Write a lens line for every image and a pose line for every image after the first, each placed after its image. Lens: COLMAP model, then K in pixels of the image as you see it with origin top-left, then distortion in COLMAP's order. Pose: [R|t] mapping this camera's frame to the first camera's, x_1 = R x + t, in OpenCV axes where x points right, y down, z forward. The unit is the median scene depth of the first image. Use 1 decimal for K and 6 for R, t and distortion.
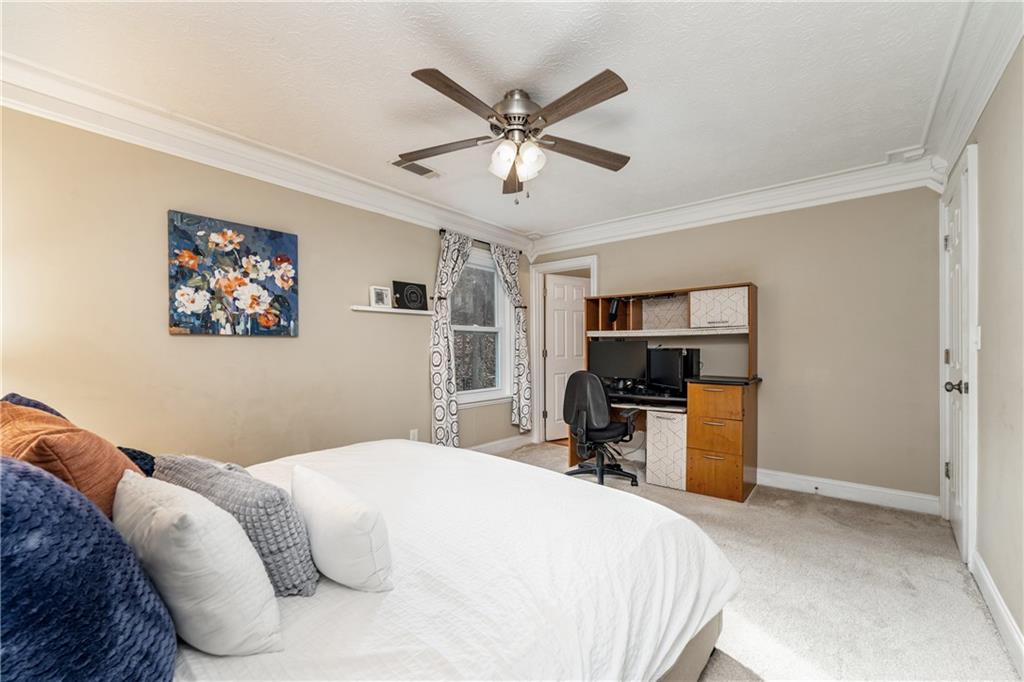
lens RADIAL K [[418.2, 0, 513.2], [0, 418.2, 344.4], [0, 0, 1]] dist [0.002305, -0.001698]
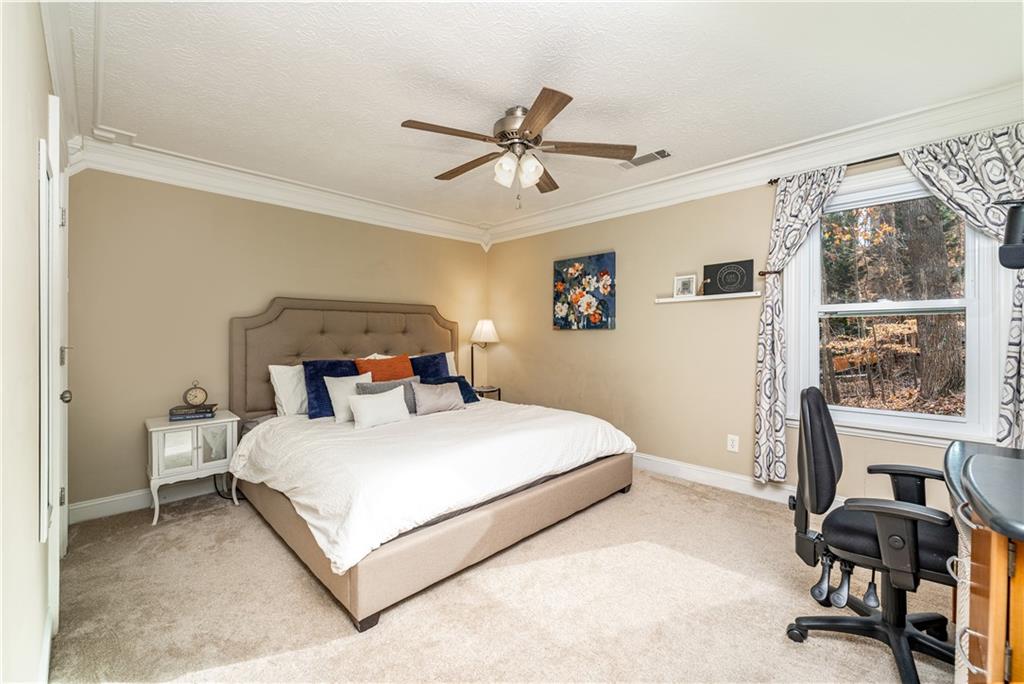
lens RADIAL K [[418.2, 0, 512.0], [0, 418.2, 339.8], [0, 0, 1]] dist [0.002305, -0.001698]
pose [[-0.088876, 0.006742, -0.996020, 0.896358], [0.003556, 0.999973, 0.006452, 0.006081], [0.996036, -0.002968, -0.088898, 0.868033]]
